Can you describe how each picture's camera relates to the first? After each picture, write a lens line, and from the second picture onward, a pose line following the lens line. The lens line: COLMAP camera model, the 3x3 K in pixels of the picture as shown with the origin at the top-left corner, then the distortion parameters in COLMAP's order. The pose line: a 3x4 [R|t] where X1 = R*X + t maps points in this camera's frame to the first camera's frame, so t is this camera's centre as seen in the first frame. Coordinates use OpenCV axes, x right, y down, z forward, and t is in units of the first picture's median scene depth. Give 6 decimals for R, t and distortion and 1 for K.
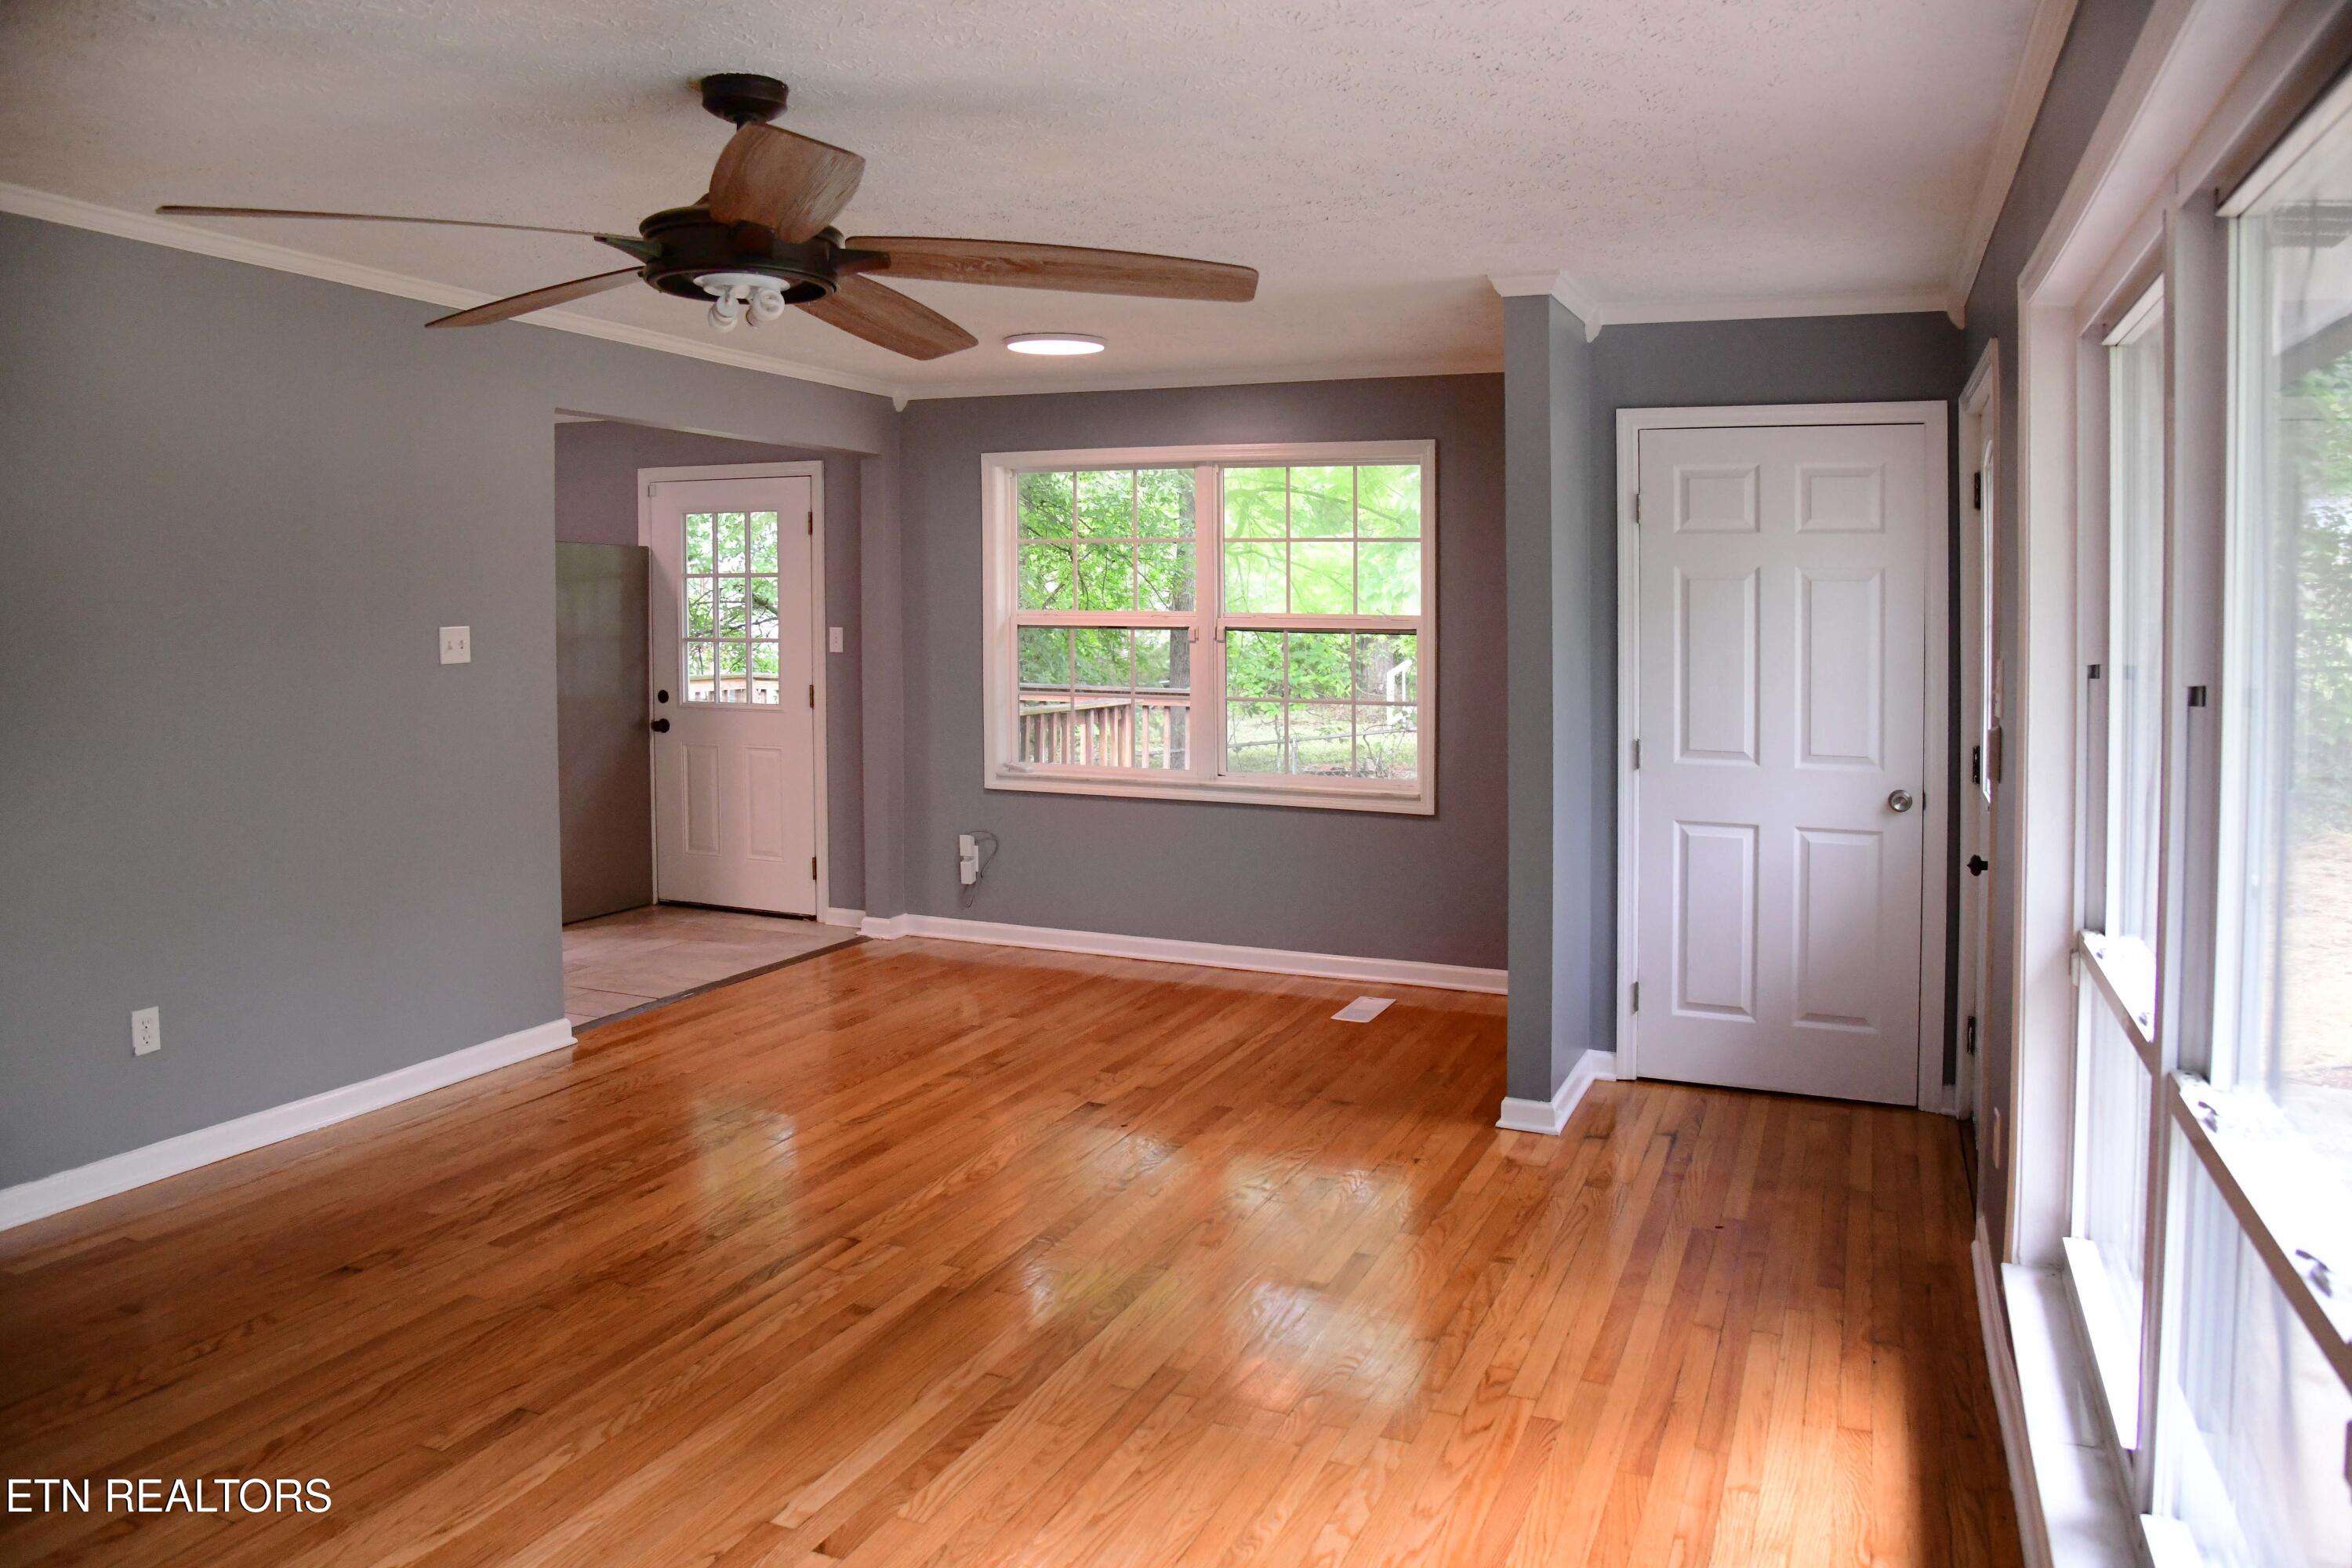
lens RADIAL K [[1605.8, 0, 1175.4], [0, 1605.8, 598.1], [0, 0, 1]] dist [-0.064957, 0.001615]
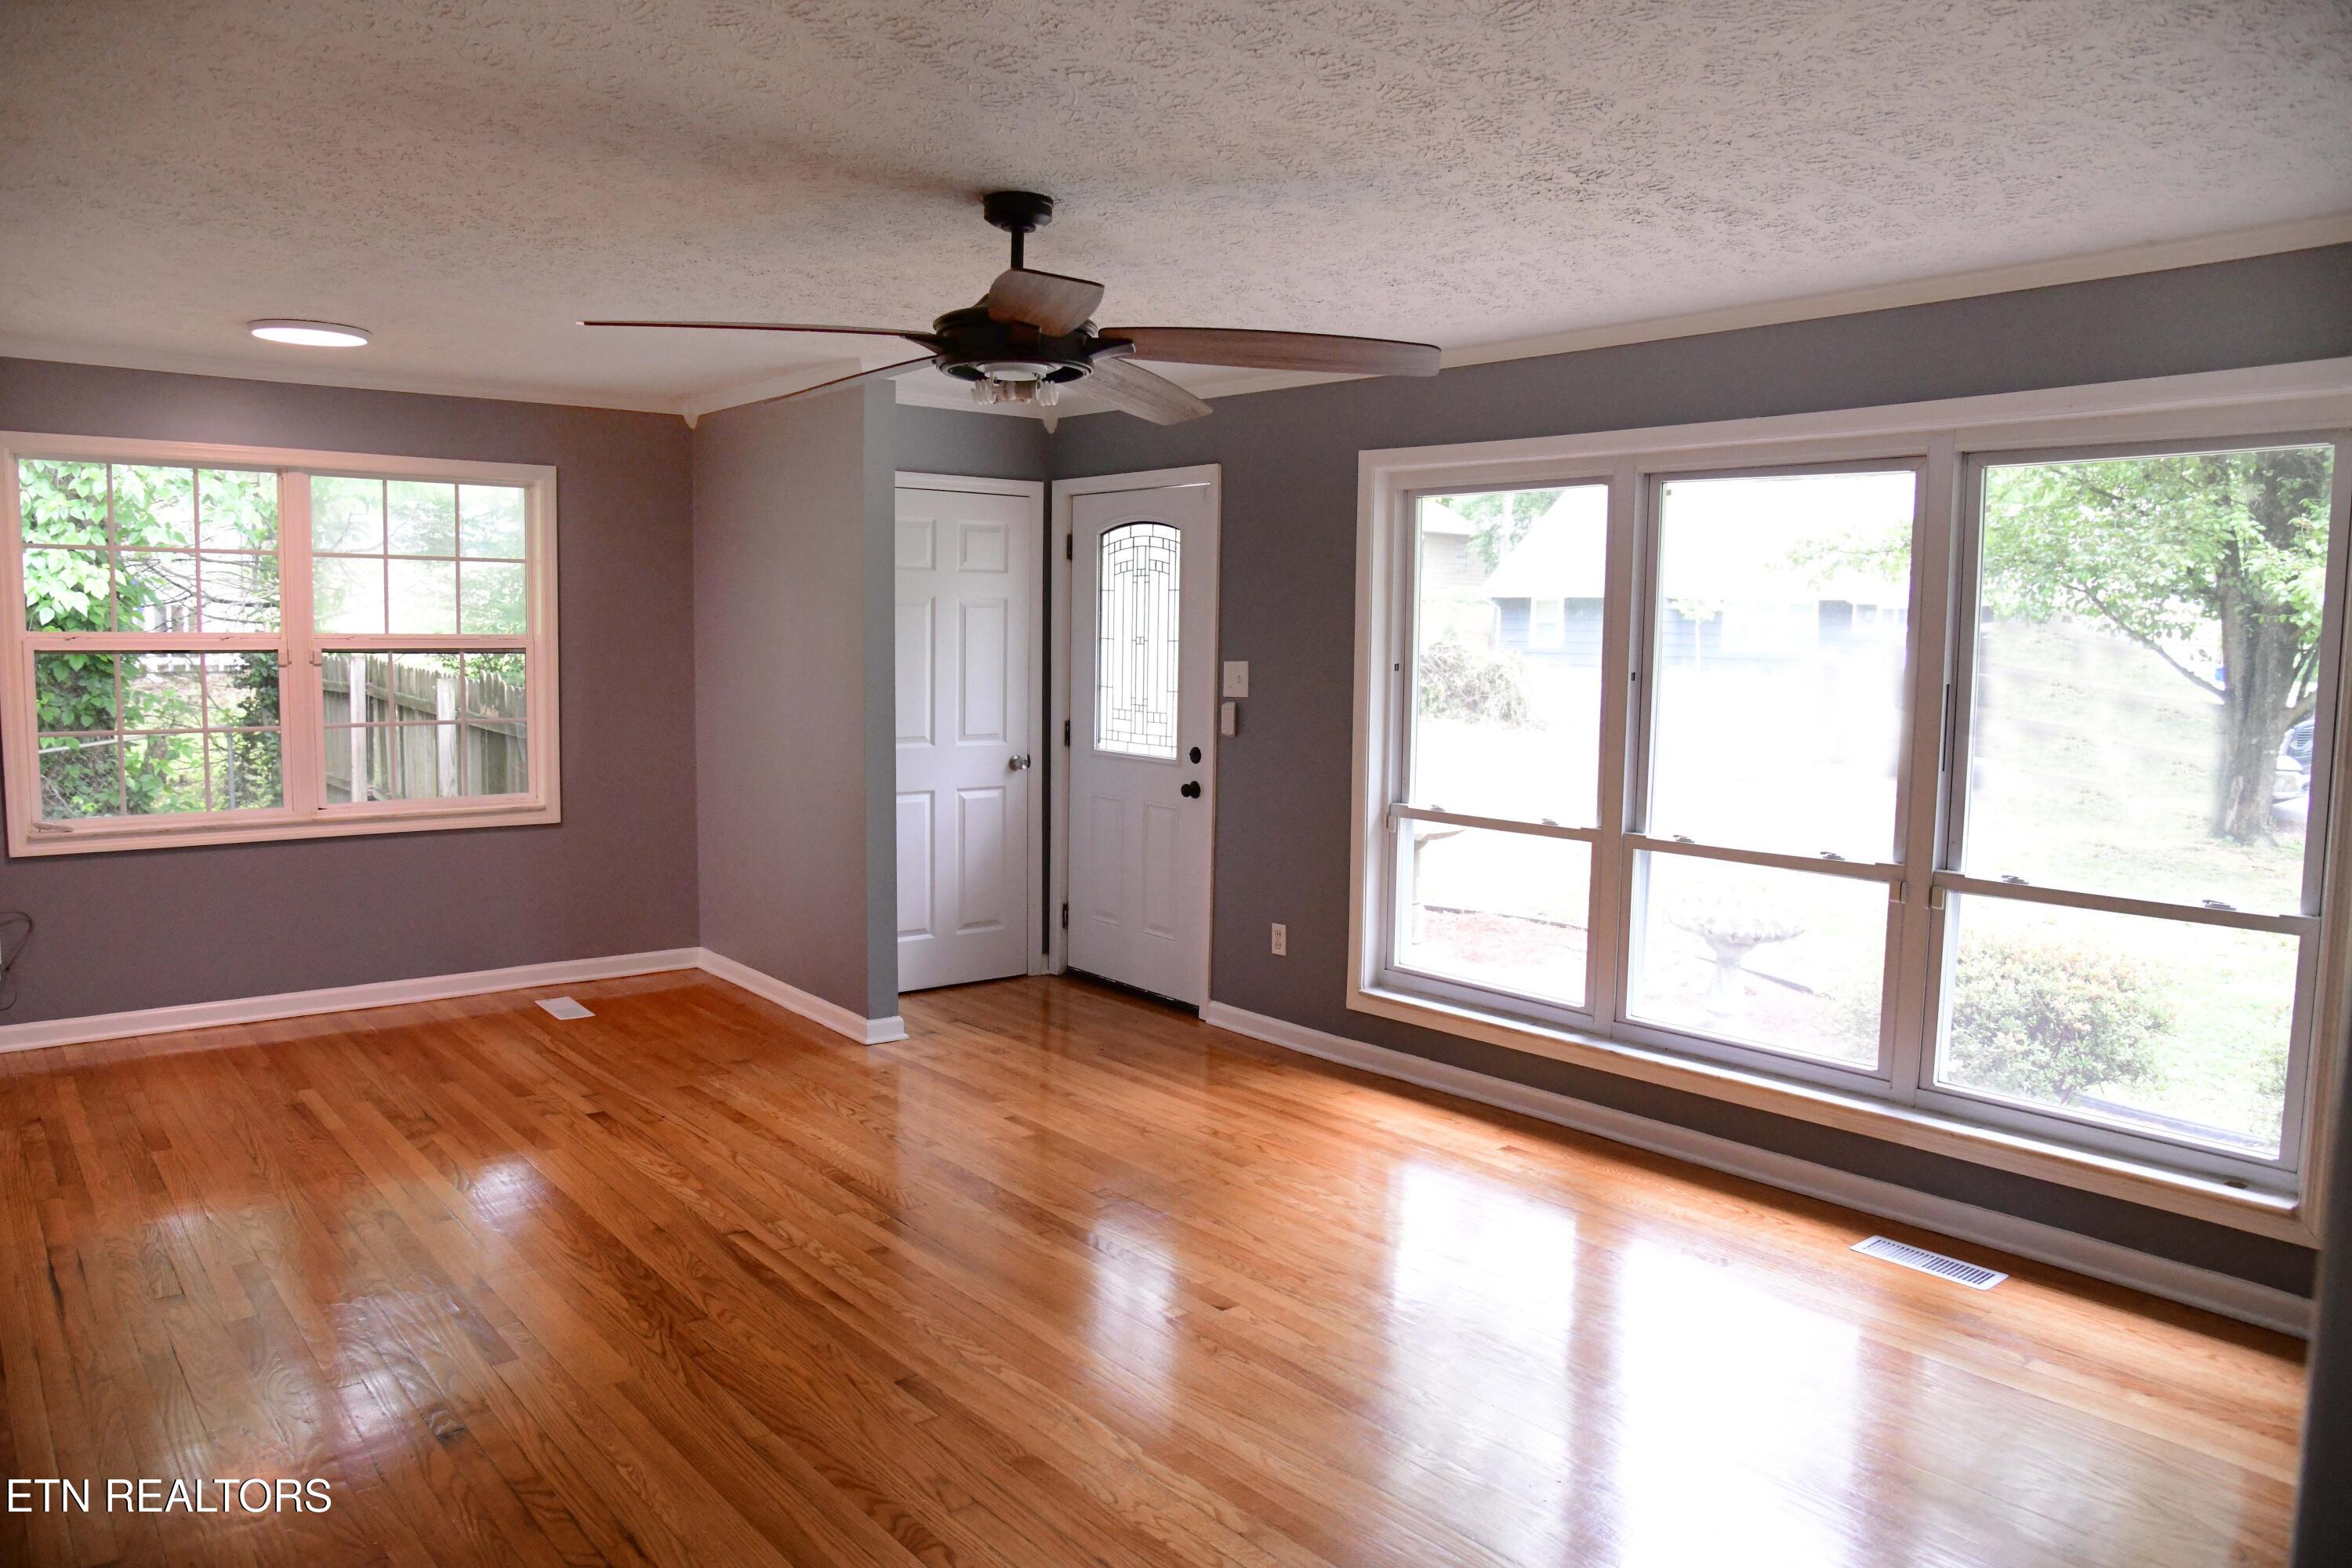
lens RADIAL K [[1648.4, 0, 1177.1], [0, 1648.4, 695.1], [0, 0, 1]] dist [-0.118533, 0.000597]
pose [[0.458053, -0.041435, 0.887959, -0.791265], [-0.008861, 0.998651, 0.051172, -0.009526], [-0.888881, -0.031307, 0.457068, 0.200514]]
